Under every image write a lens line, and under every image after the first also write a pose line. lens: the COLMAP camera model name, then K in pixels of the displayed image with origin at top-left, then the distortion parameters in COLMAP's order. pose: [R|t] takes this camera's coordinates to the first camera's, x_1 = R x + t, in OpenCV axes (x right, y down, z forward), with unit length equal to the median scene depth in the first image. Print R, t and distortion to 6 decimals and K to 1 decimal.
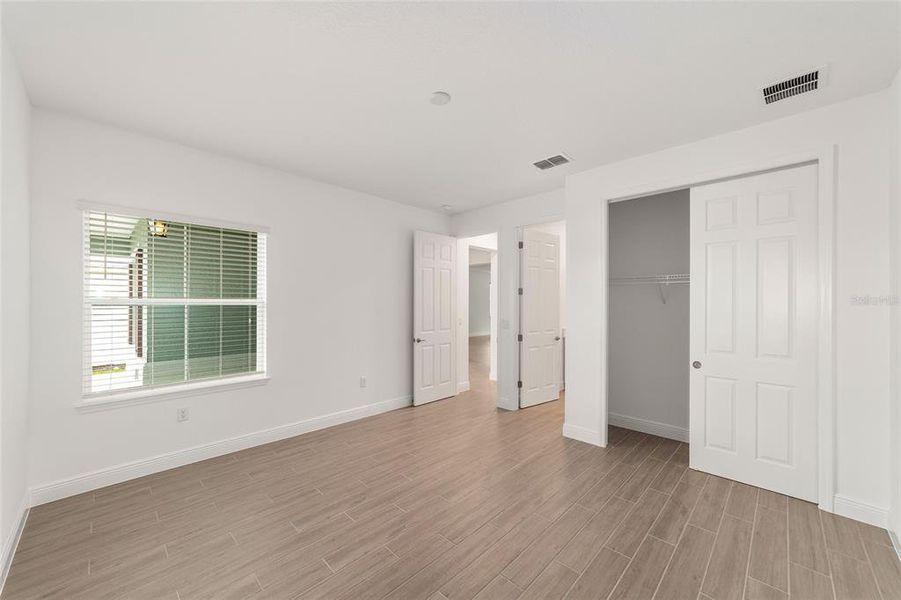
lens RADIAL K [[348.2, 0, 454.0], [0, 348.2, 301.3], [0, 0, 1]] dist [0.000837, -0.000075]
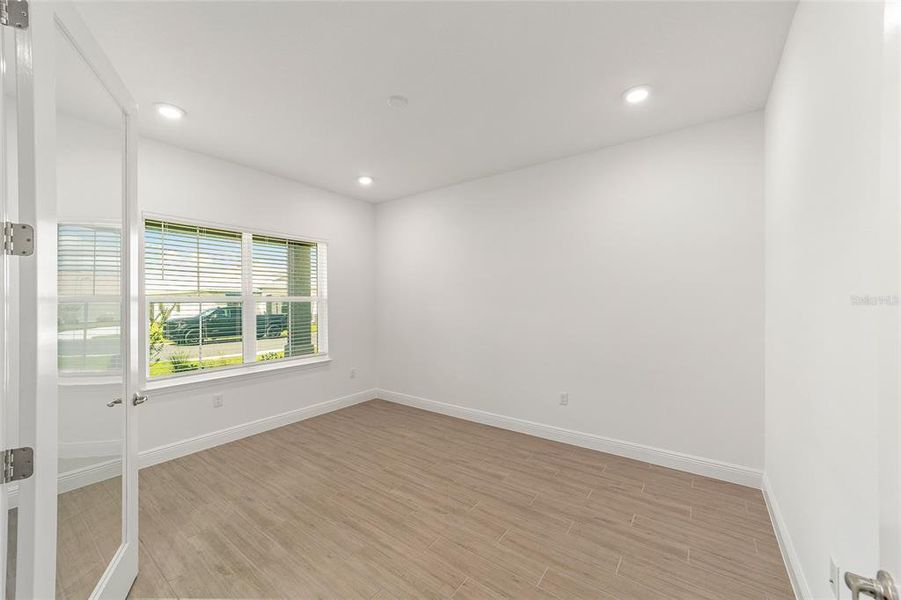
lens RADIAL K [[348.2, 0, 445.0], [0, 348.2, 298.6], [0, 0, 1]] dist [0.000837, -0.000075]
pose [[0.991820, -0.000218, 0.127642, -0.235257], [0.000500, 0.999998, -0.002171, 0.001984], [-0.127641, 0.002217, 0.991818, -0.246313]]
